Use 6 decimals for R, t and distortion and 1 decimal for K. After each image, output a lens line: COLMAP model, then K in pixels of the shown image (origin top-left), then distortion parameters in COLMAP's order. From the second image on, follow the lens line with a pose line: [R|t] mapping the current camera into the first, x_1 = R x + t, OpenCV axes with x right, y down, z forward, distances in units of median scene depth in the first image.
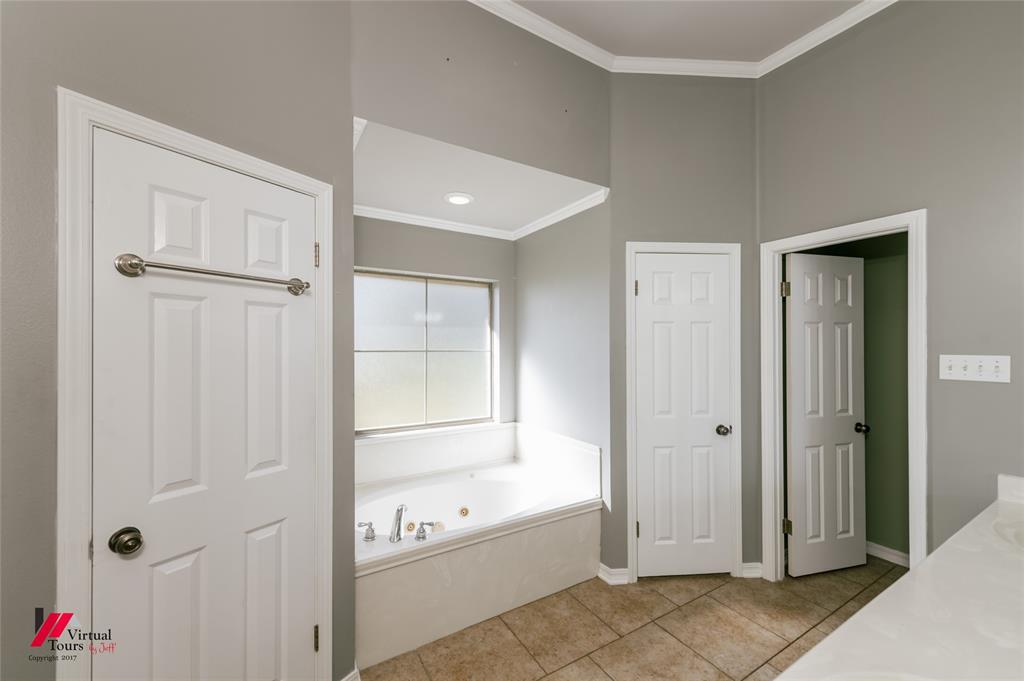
lens RADIAL K [[401.5, 0, 504.7], [0, 401.5, 340.8], [0, 0, 1]] dist [0.012390, -0.003924]
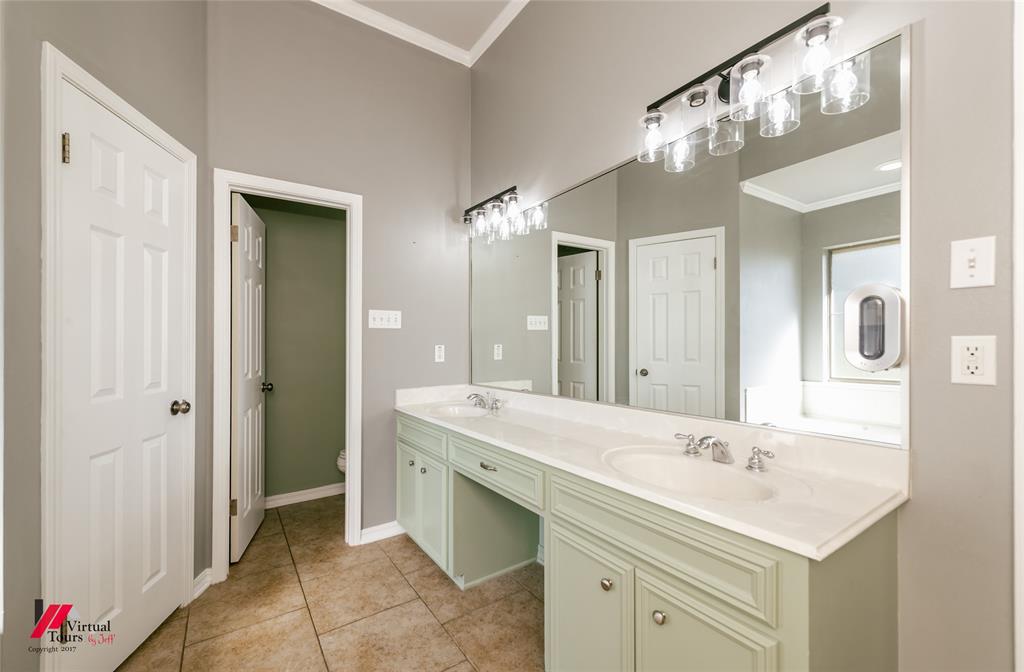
lens RADIAL K [[401.5, 0, 509.5], [0, 401.5, 342.5], [0, 0, 1]] dist [0.012390, -0.003924]
pose [[-0.051852, 0.001007, 0.998654, -0.222739], [-0.002070, 0.999997, -0.001116, 0.120184], [-0.998653, -0.002125, -0.051850, 0.514273]]
